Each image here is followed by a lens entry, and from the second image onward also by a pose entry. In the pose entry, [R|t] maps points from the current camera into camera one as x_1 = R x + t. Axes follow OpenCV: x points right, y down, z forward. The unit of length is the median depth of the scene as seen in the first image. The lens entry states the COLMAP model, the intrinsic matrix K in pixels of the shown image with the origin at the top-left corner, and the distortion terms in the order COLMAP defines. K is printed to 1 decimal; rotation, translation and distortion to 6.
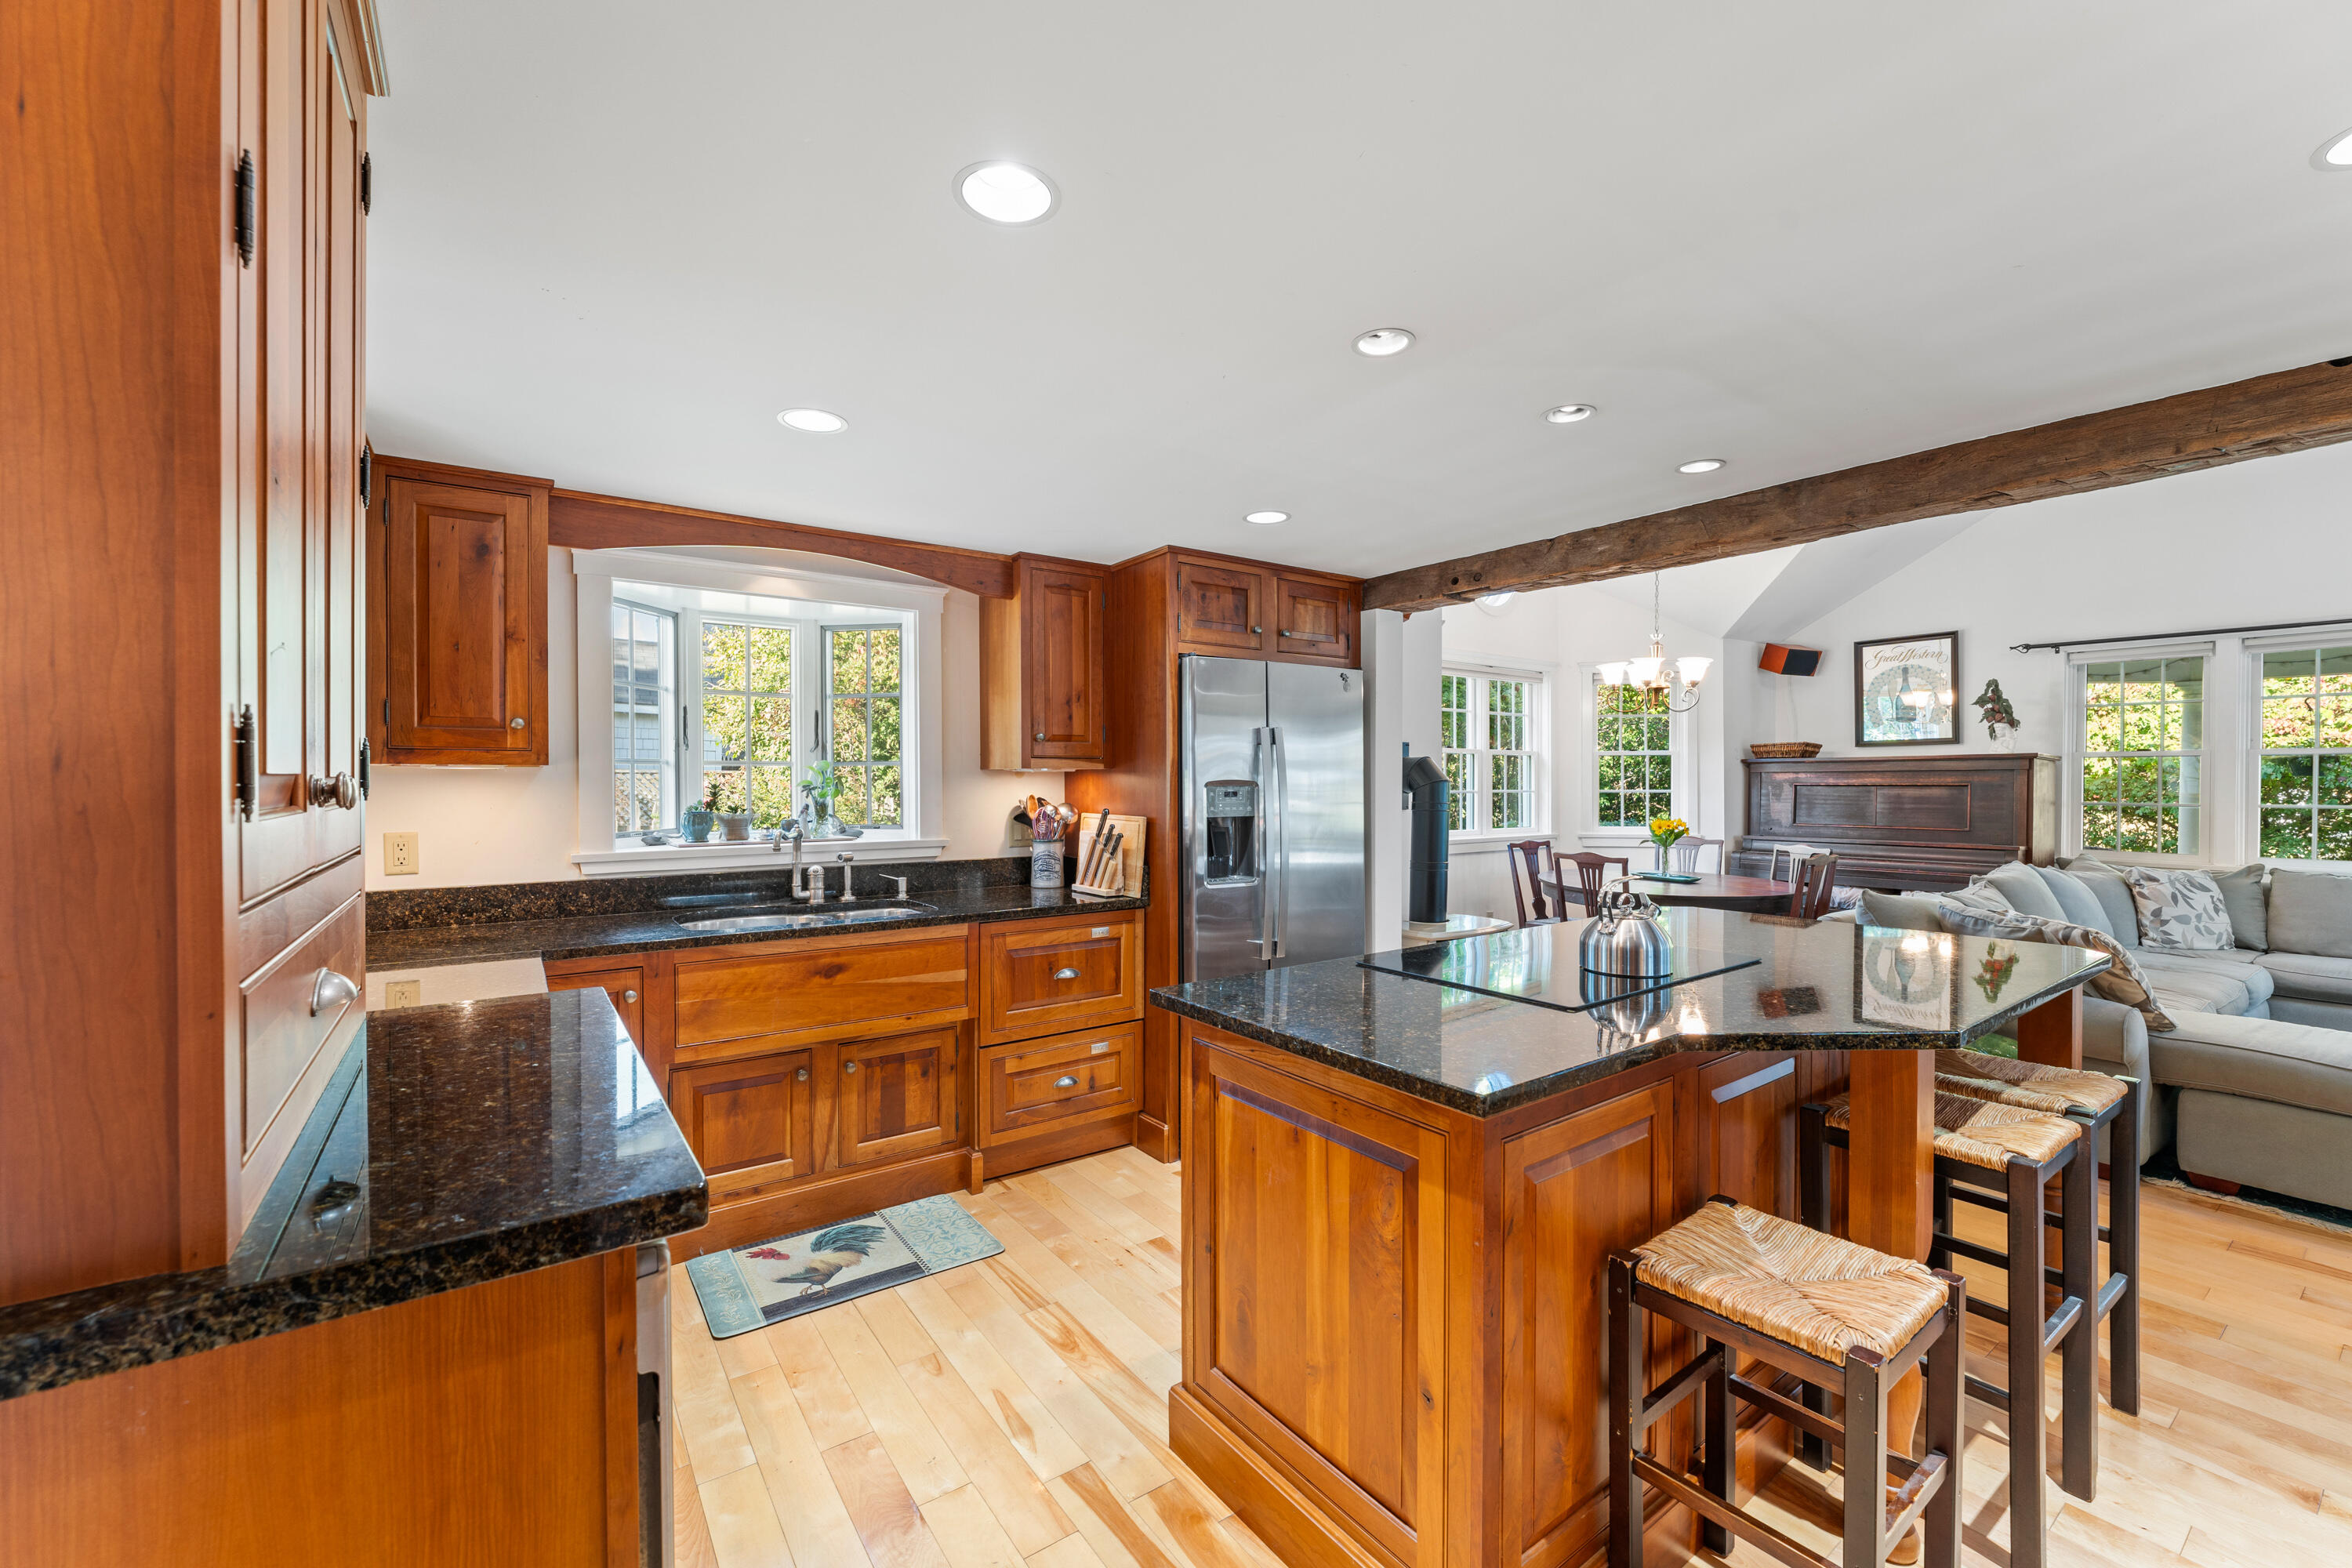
lens RADIAL K [[942.5, 0, 1176.0], [0, 942.5, 784.0], [0, 0, 1]] dist [-0.000552, -0.000212]
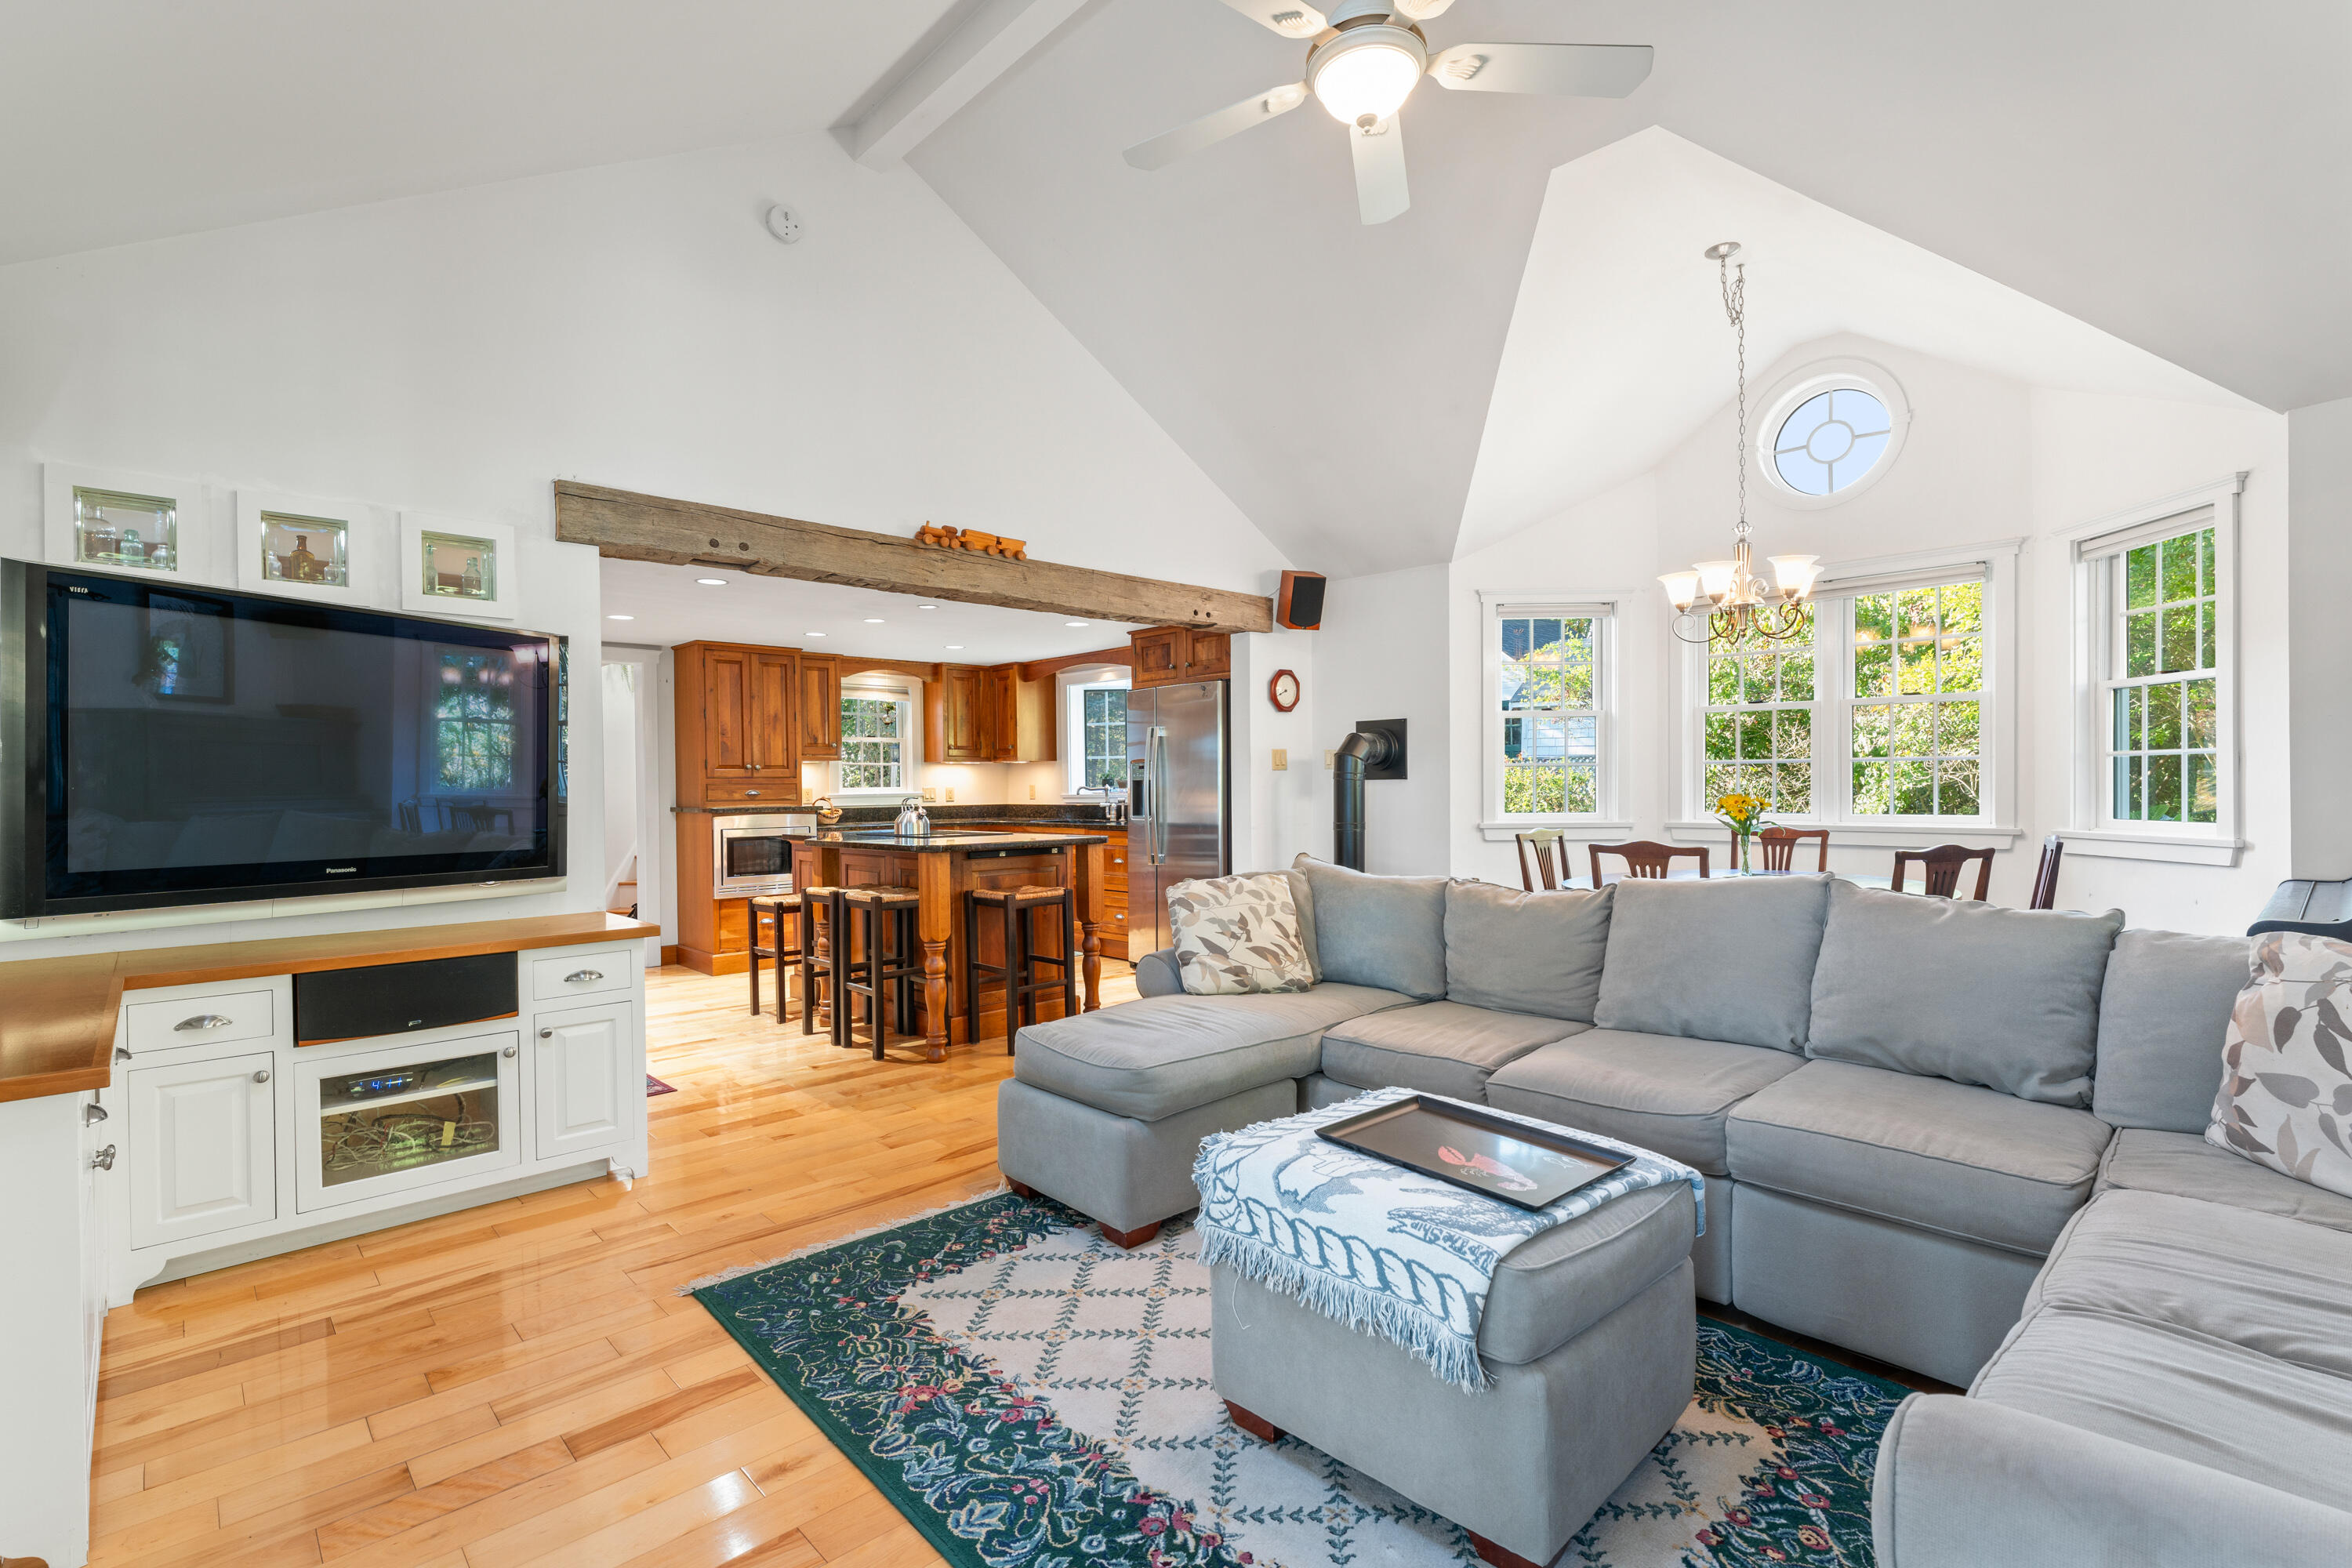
lens RADIAL K [[1085.8, 0, 1176.0], [0, 1085.8, 784.0], [0, 0, 1]] dist [-0.000117, -0.000031]
pose [[0.135254, 0.010736, -0.990753, 1.058599], [0.009706, 0.999879, 0.012160, 0.018408], [0.990763, -0.011261, 0.135133, 0.413202]]
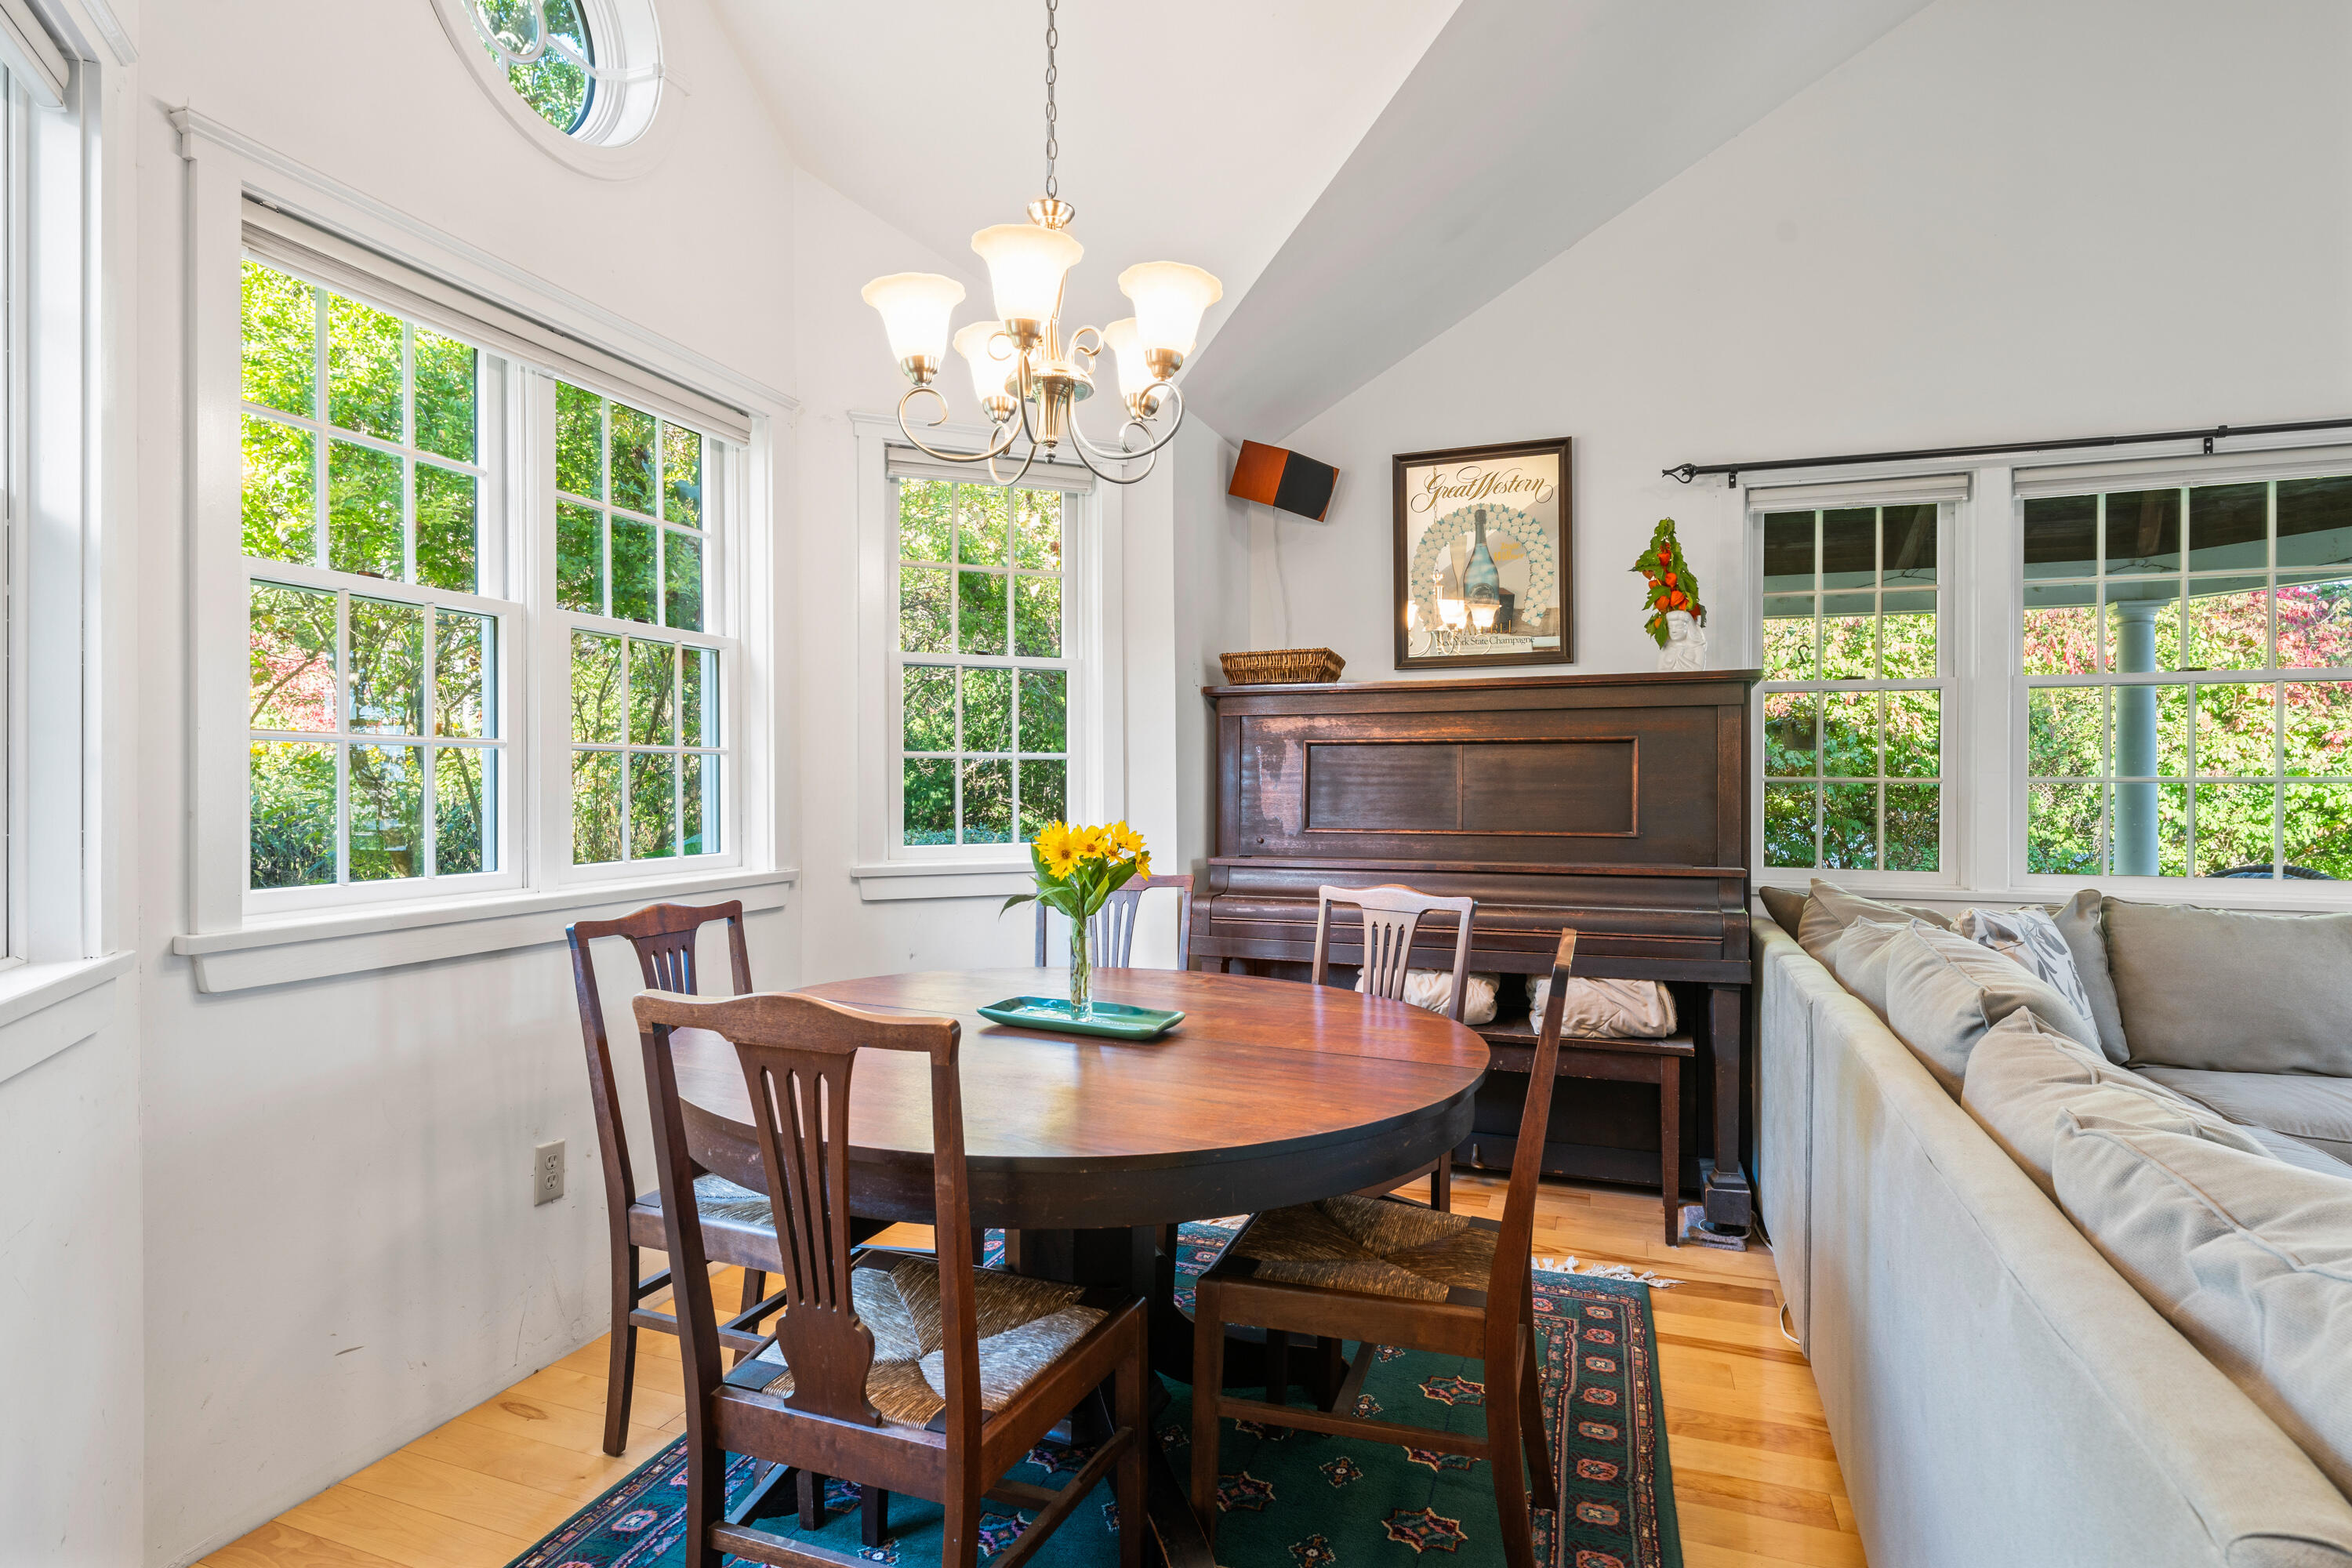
lens RADIAL K [[1220.8, 0, 1145.2], [0, 1220.8, 802.8], [0, 0, 1]] dist [-0.000822, -0.000310]
pose [[0.835164, -0.009470, 0.549919, 0.274495], [0.000454, 0.999863, 0.016528, 0.020213], [-0.550000, -0.013554, 0.835054, 0.564345]]
